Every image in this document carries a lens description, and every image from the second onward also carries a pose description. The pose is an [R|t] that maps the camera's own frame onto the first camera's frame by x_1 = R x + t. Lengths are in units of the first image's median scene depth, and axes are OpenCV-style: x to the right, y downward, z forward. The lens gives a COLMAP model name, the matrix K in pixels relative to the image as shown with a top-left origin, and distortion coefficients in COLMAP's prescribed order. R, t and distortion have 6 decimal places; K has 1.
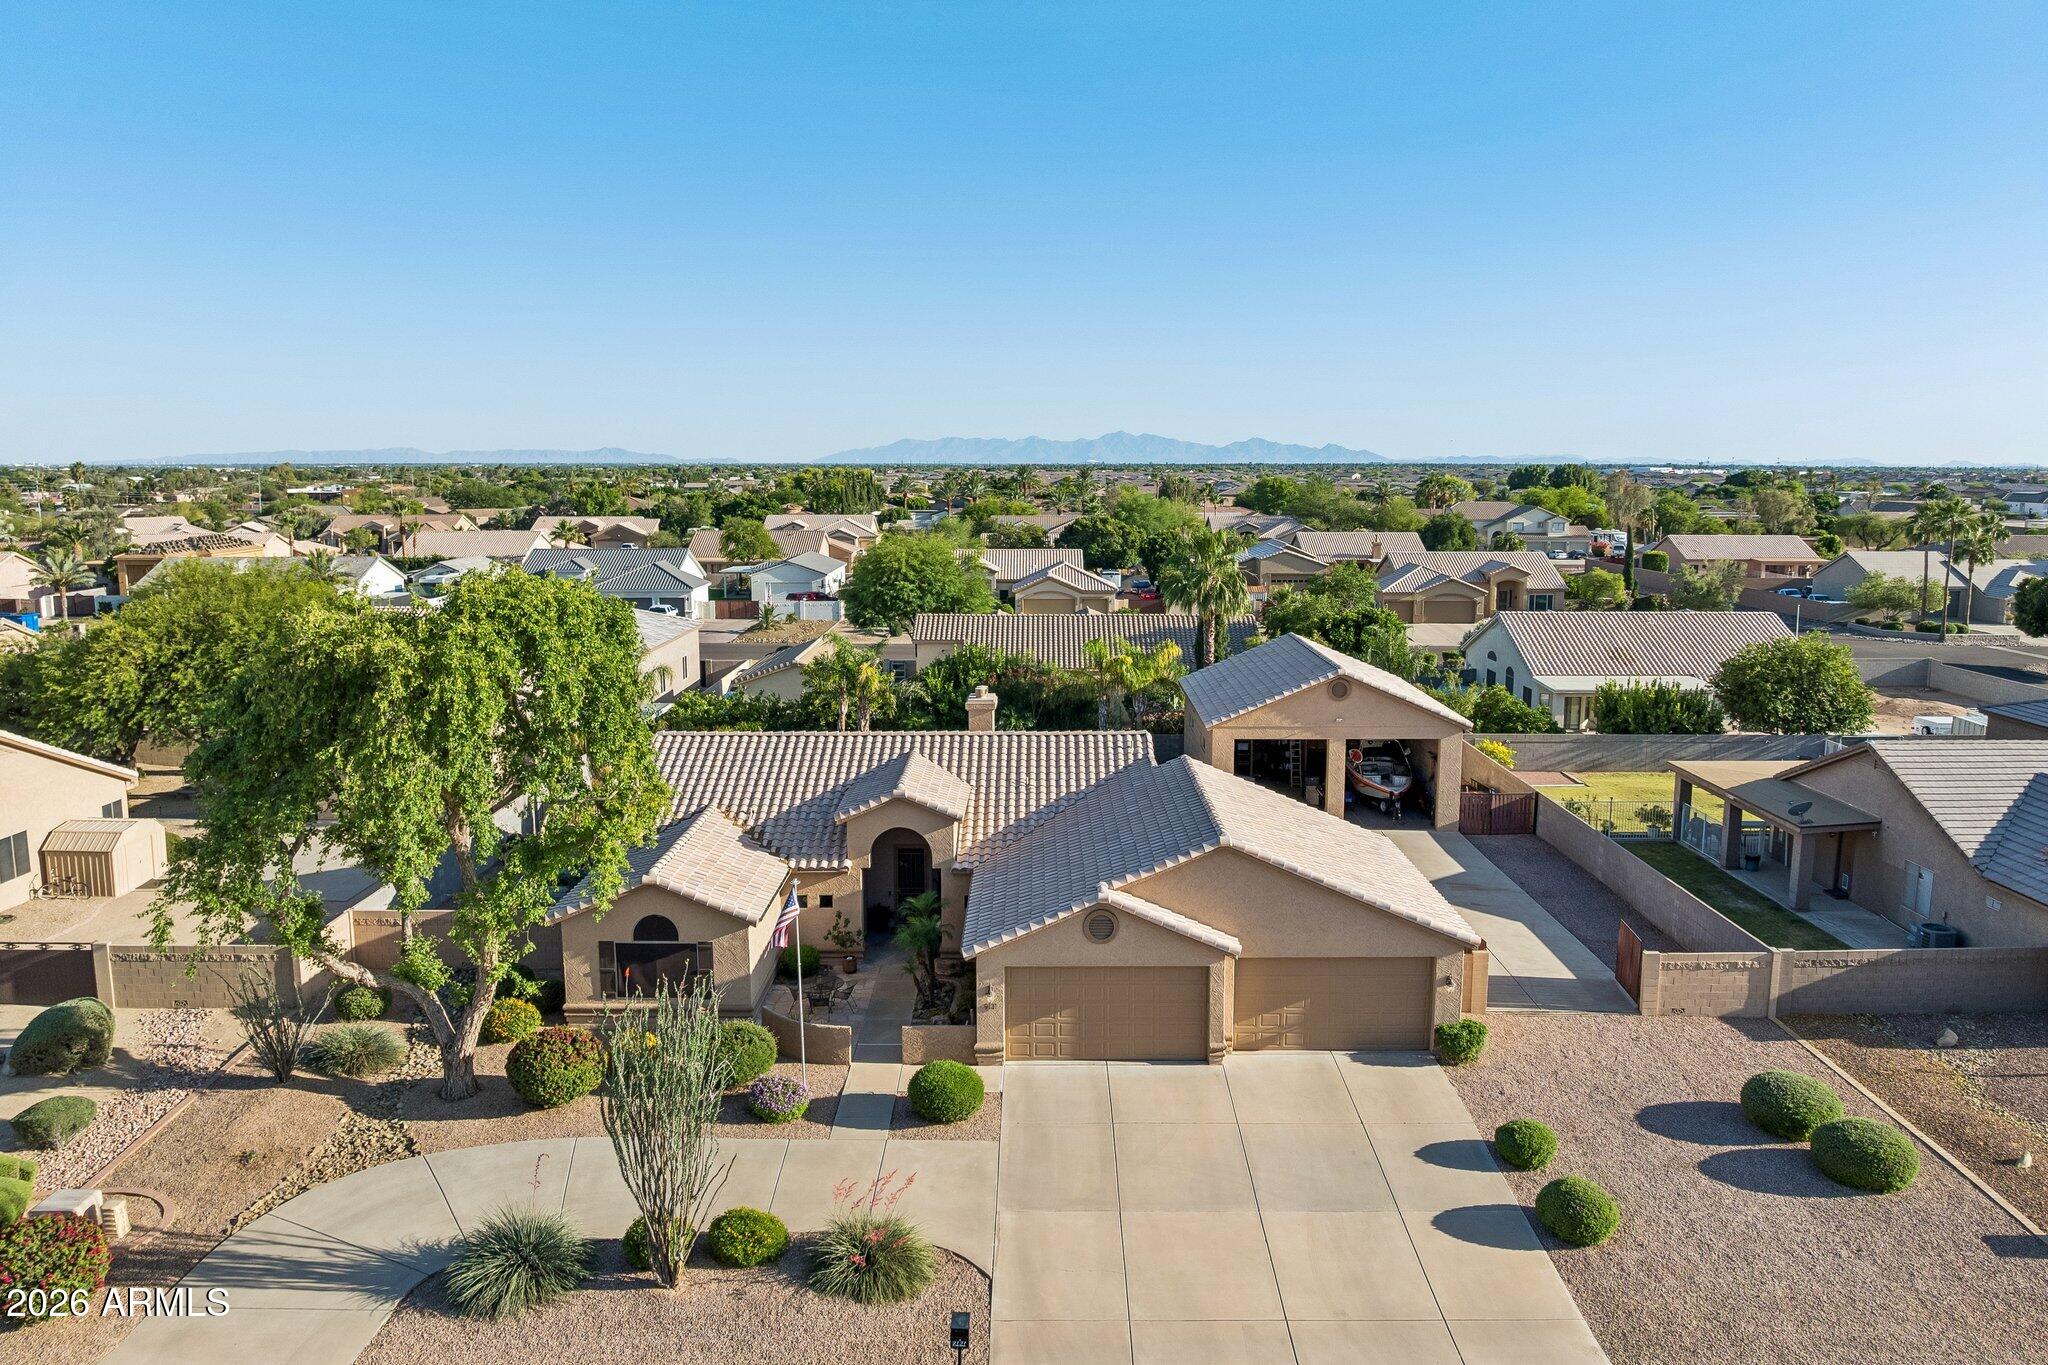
lens RADIAL K [[1468.6, 0, 1027.4], [0, 1468.6, 678.5], [0, 0, 1]] dist [-0.042897, 0.012081]
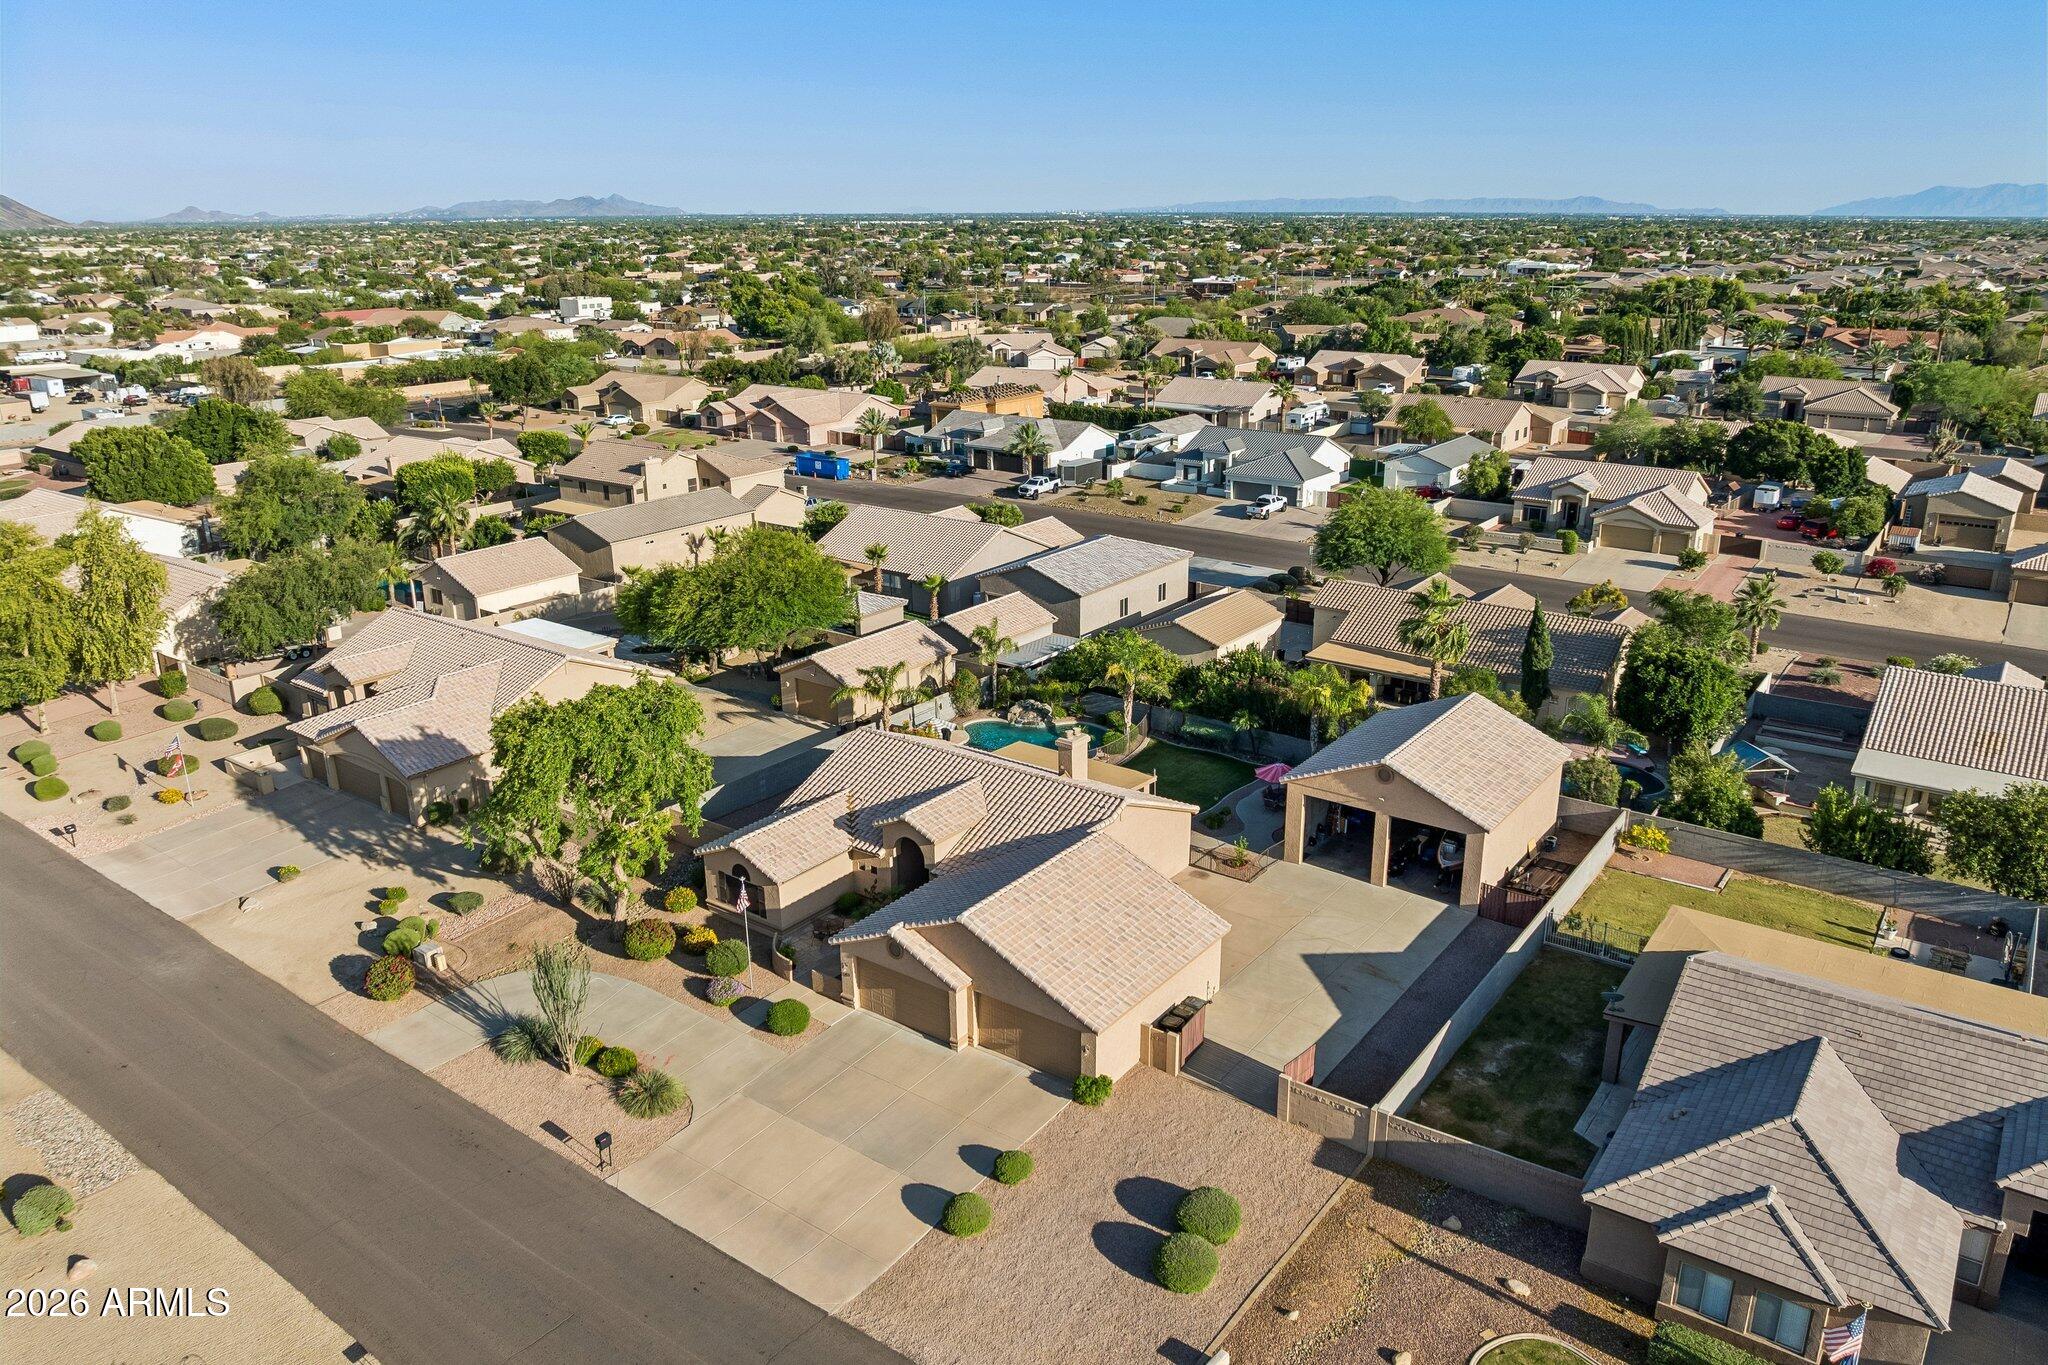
lens RADIAL K [[1432.7, 0, 1031.2], [0, 1432.7, 690.0], [0, 0, 1]] dist [-0.036552, -0.005197]
pose [[0.809061, 0.182093, -0.558804, 0.961847], [-0.080529, 0.976172, 0.201504, -0.420758], [0.582182, -0.118029, 0.804446, -0.137815]]
